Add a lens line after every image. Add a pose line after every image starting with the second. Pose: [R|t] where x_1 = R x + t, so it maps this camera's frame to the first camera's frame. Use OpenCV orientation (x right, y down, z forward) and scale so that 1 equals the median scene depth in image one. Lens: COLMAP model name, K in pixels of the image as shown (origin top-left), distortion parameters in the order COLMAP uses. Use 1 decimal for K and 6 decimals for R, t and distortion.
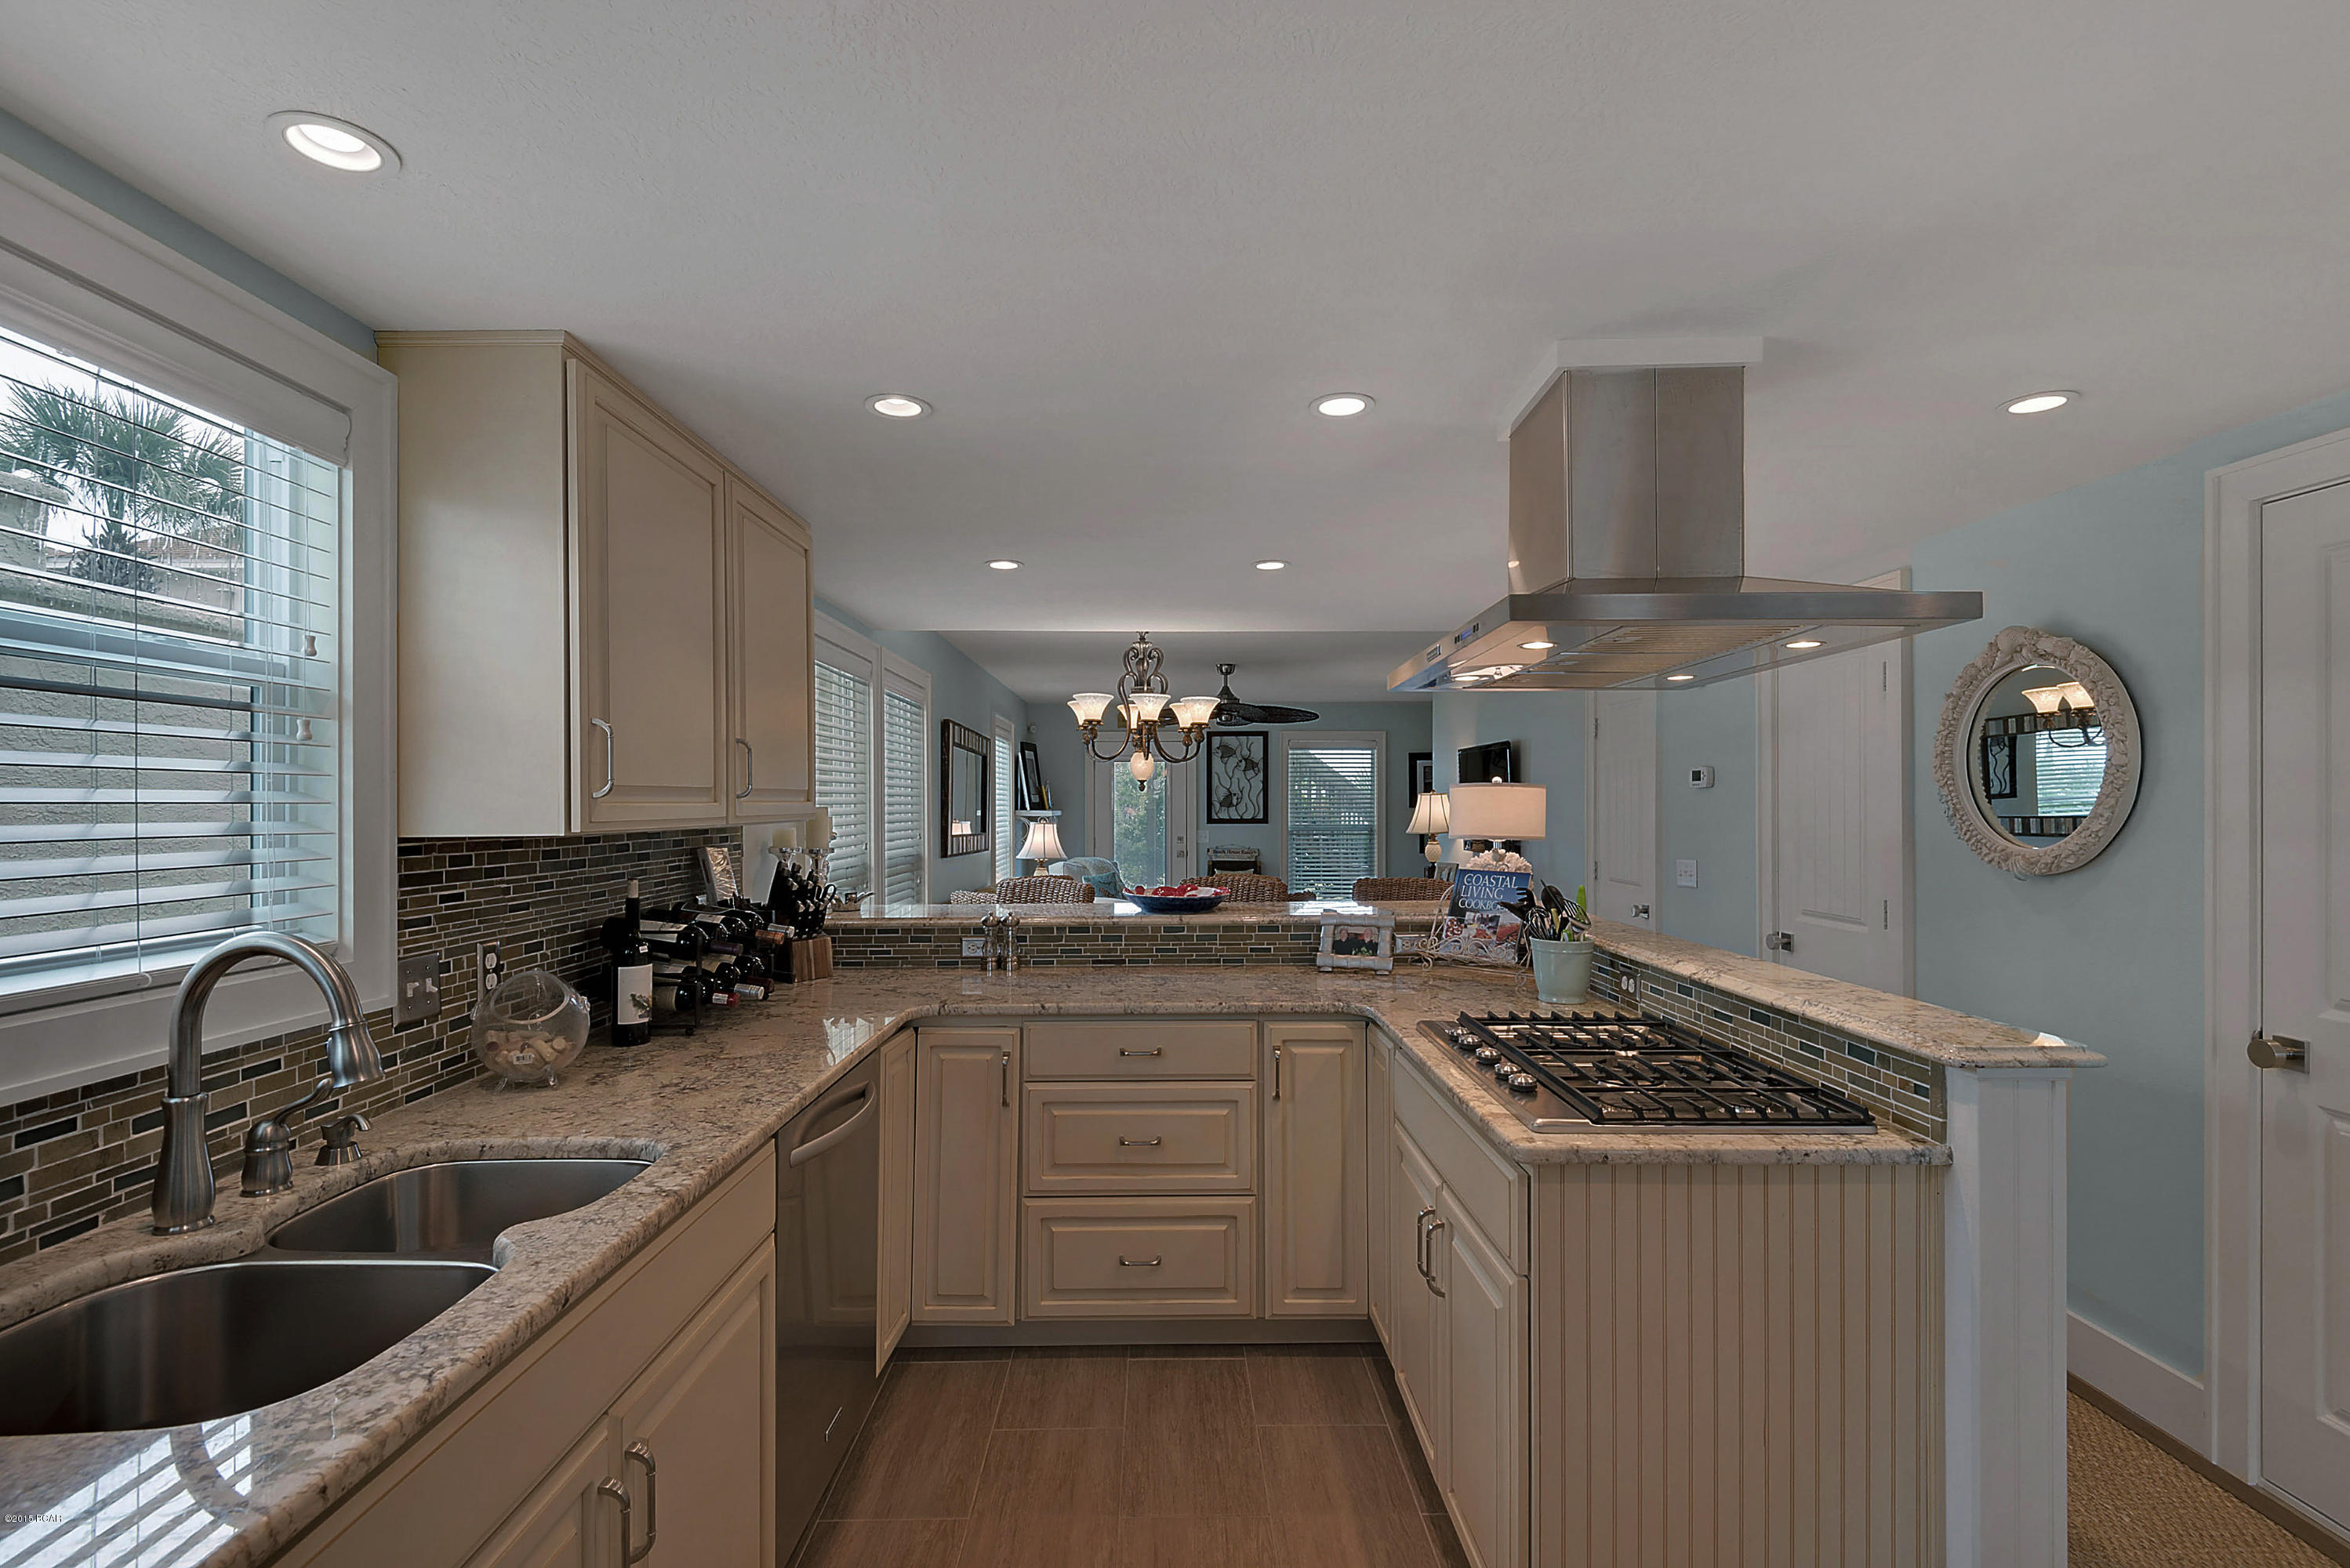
lens RADIAL K [[1067.2, 0, 1186.5], [0, 1067.2, 800.3], [0, 0, 1]] dist [0.008988, -0.005345]
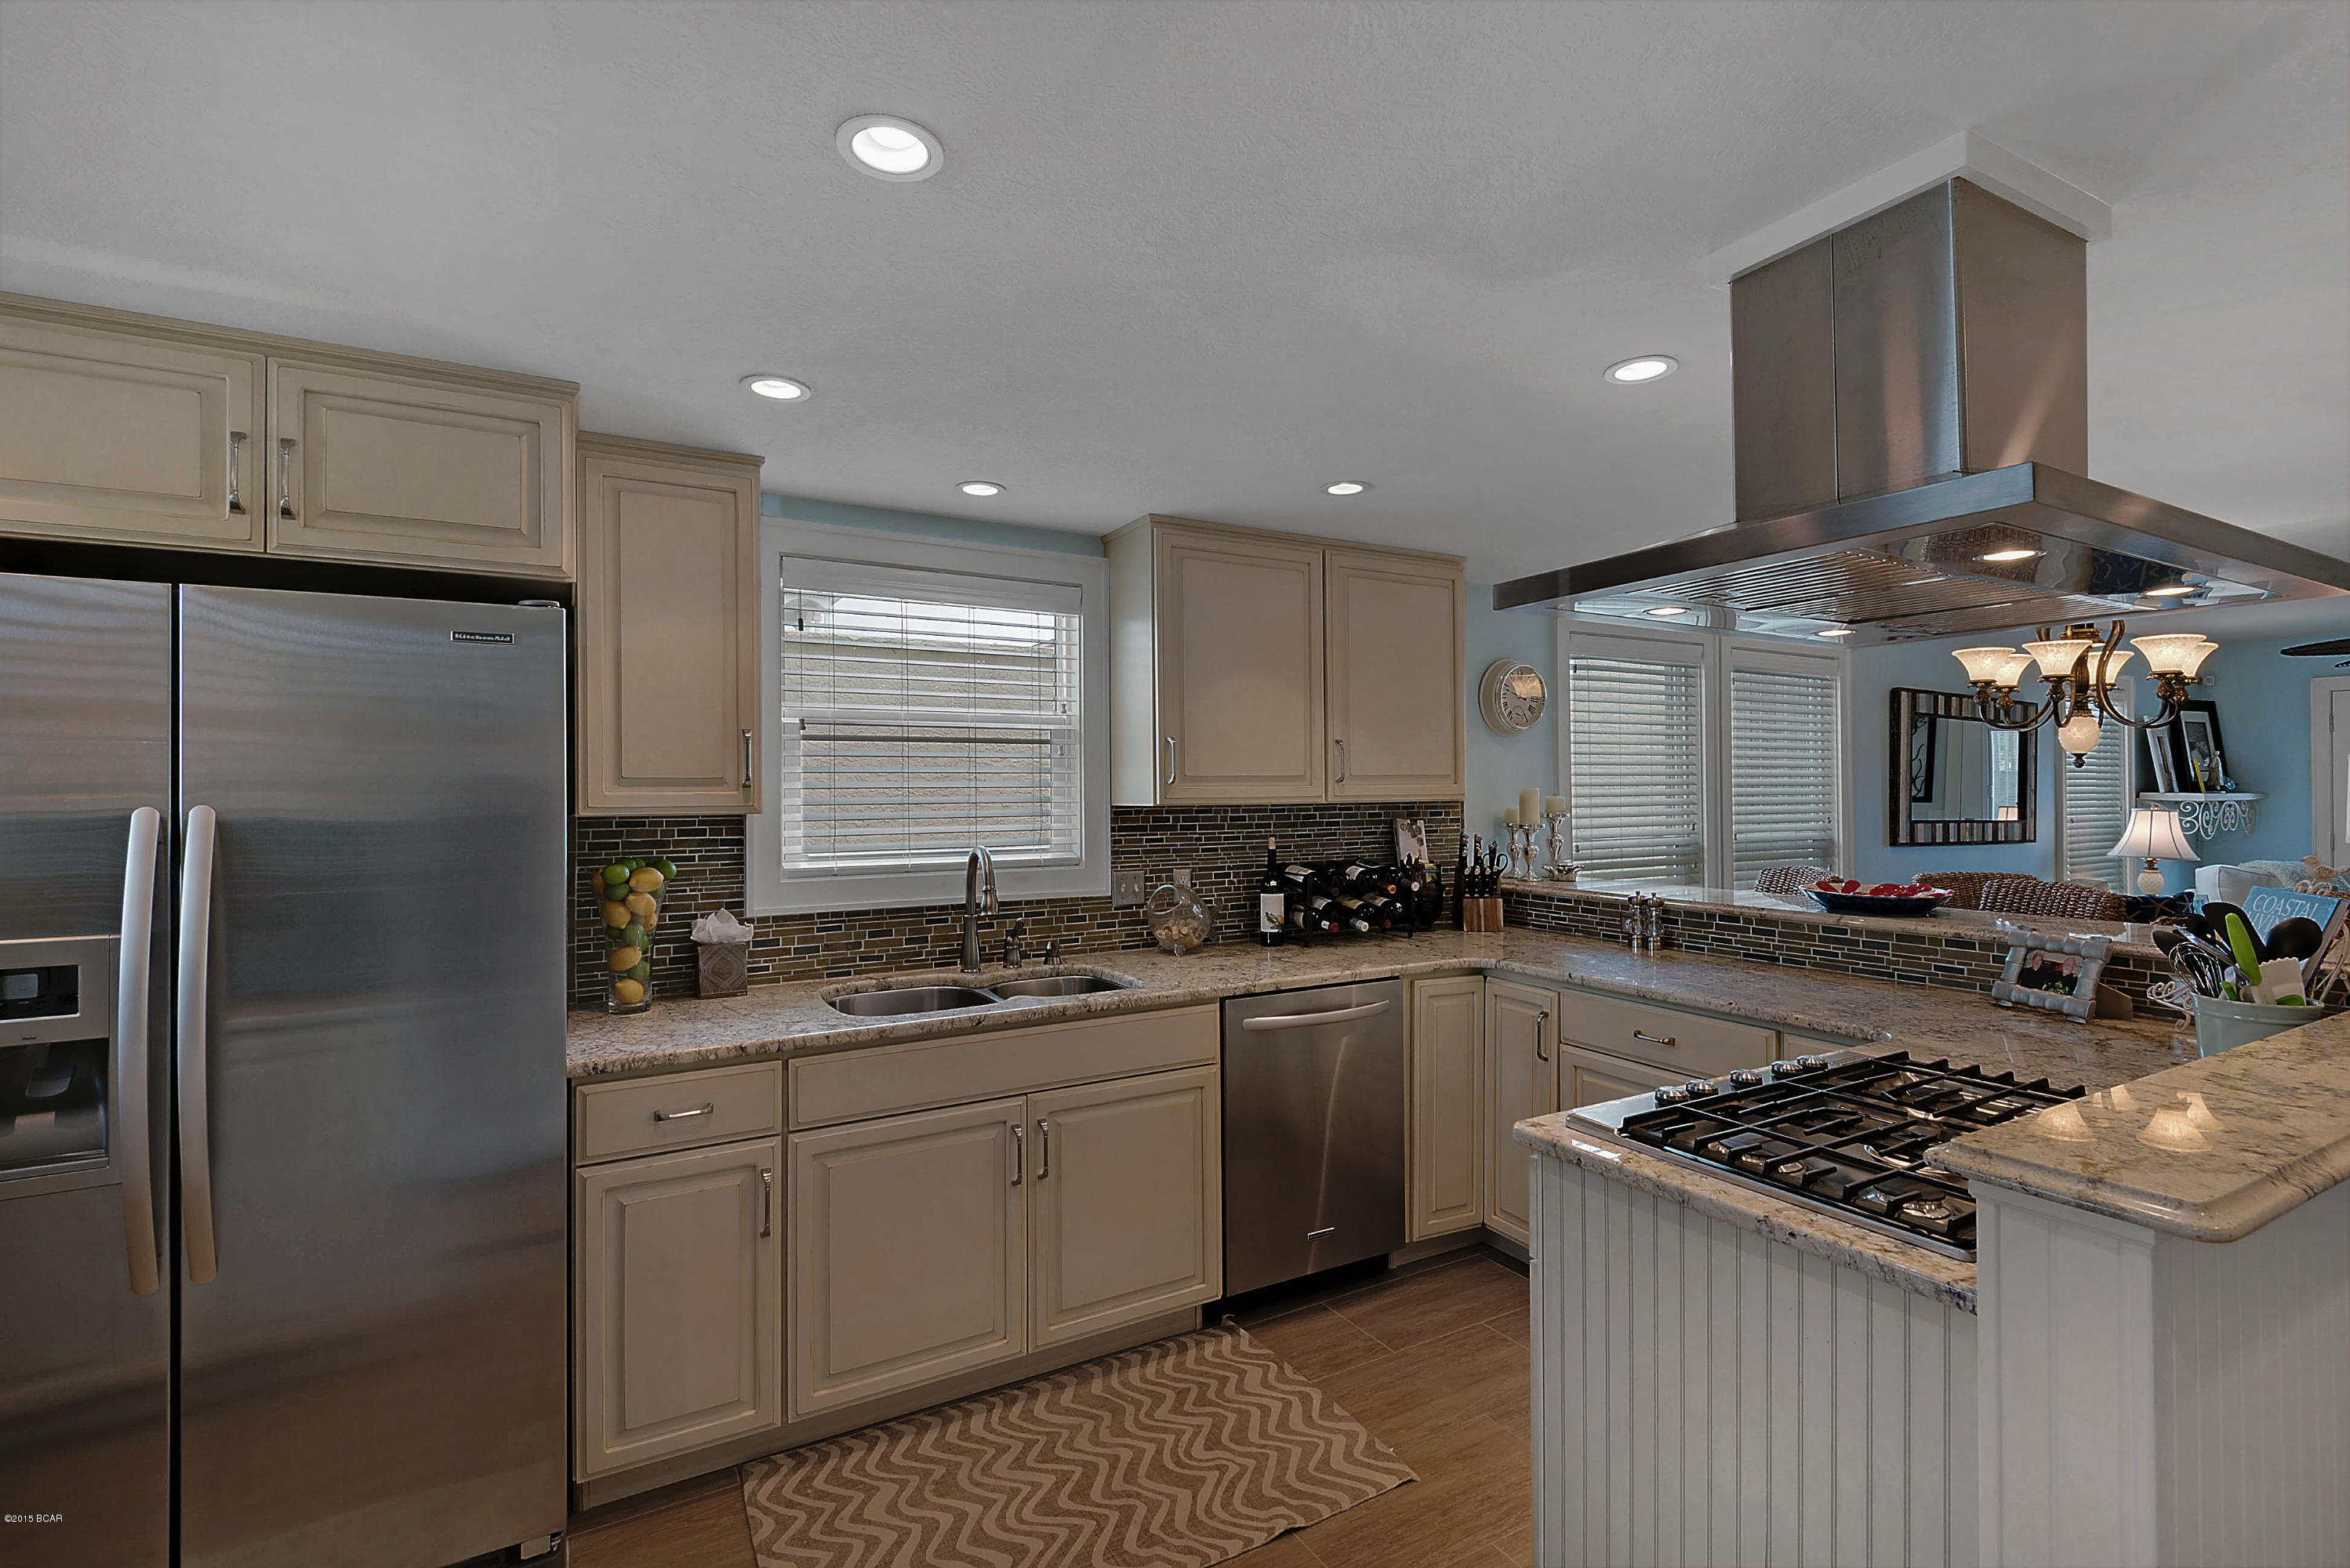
lens RADIAL K [[1067.2, 0, 1159.8], [0, 1067.2, 775.0], [0, 0, 1]] dist [0.008988, -0.005345]
pose [[0.473811, -0.009842, -0.880571, 0.740751], [0.005375, 0.999951, -0.008284, -0.001809], [0.880610, -0.000808, 0.473841, 0.154160]]
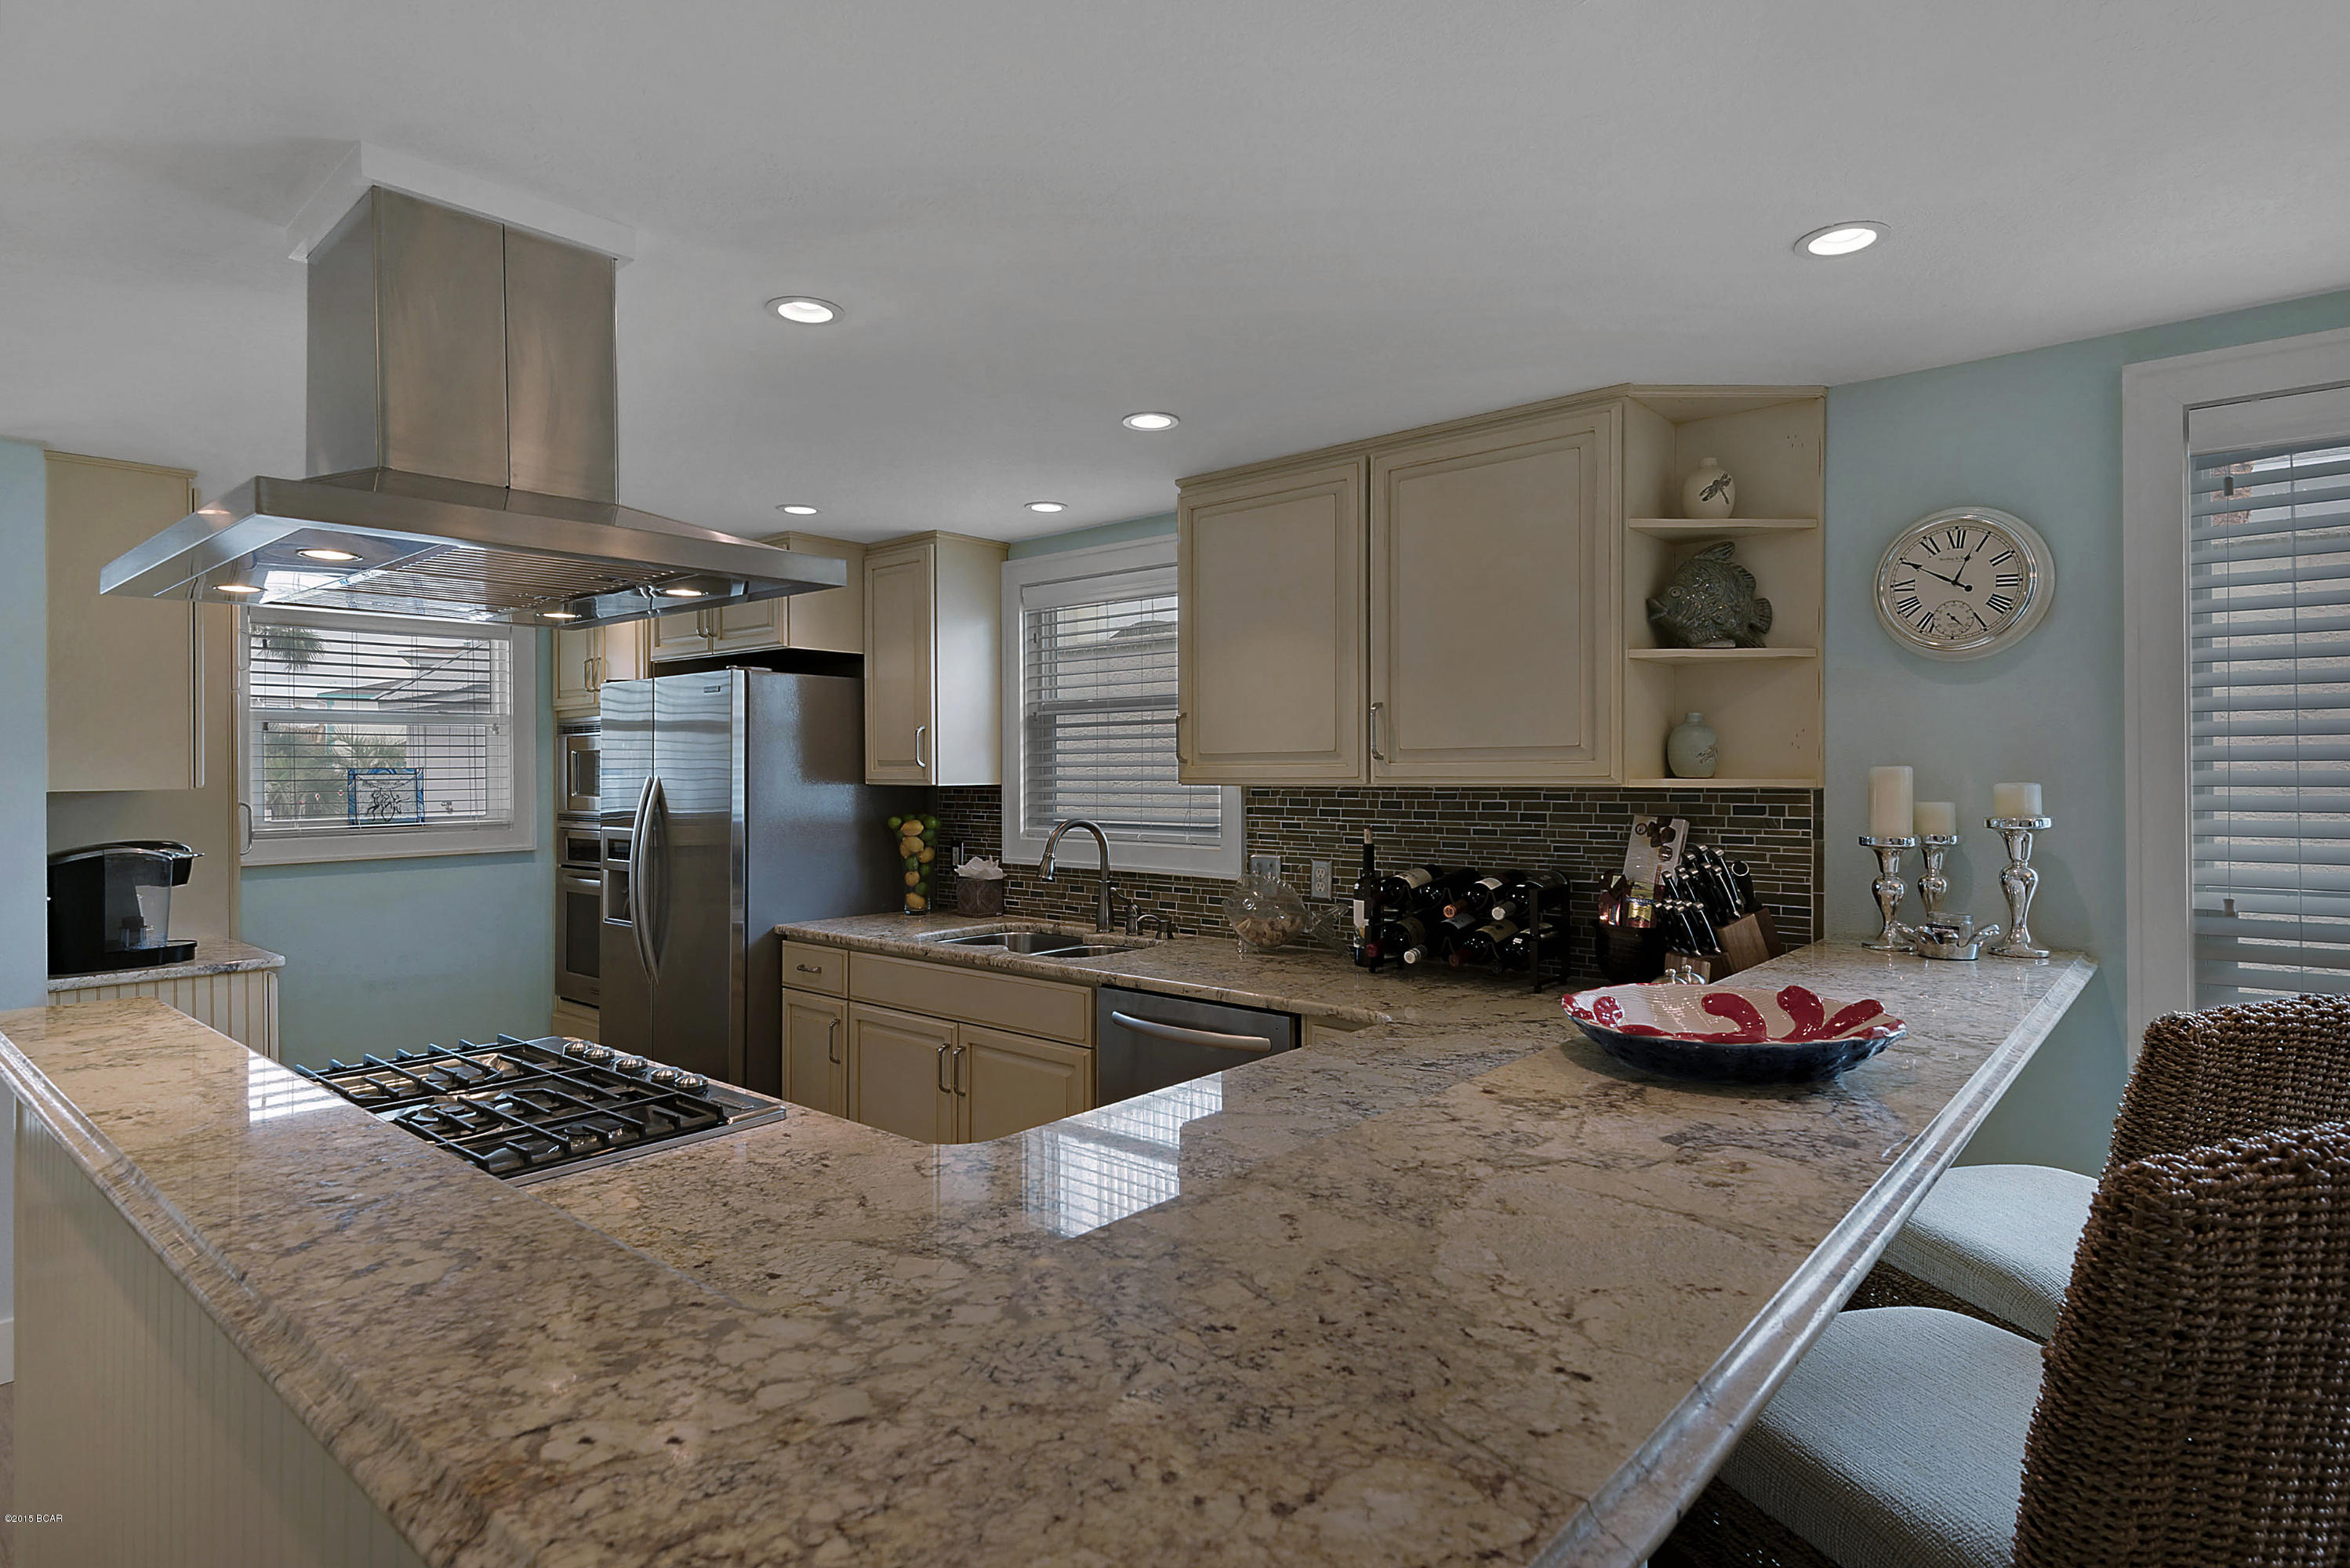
lens RADIAL K [[1220.3, 0, 1190.1], [0, 1220.3, 748.4], [0, 0, 1]] dist [-0.000118, -0.000071]
pose [[-0.670213, -0.003532, -0.742161, 0.634303], [0.009697, 0.999862, -0.013515, 0.000993], [0.742106, -0.016254, -0.670086, 1.796040]]
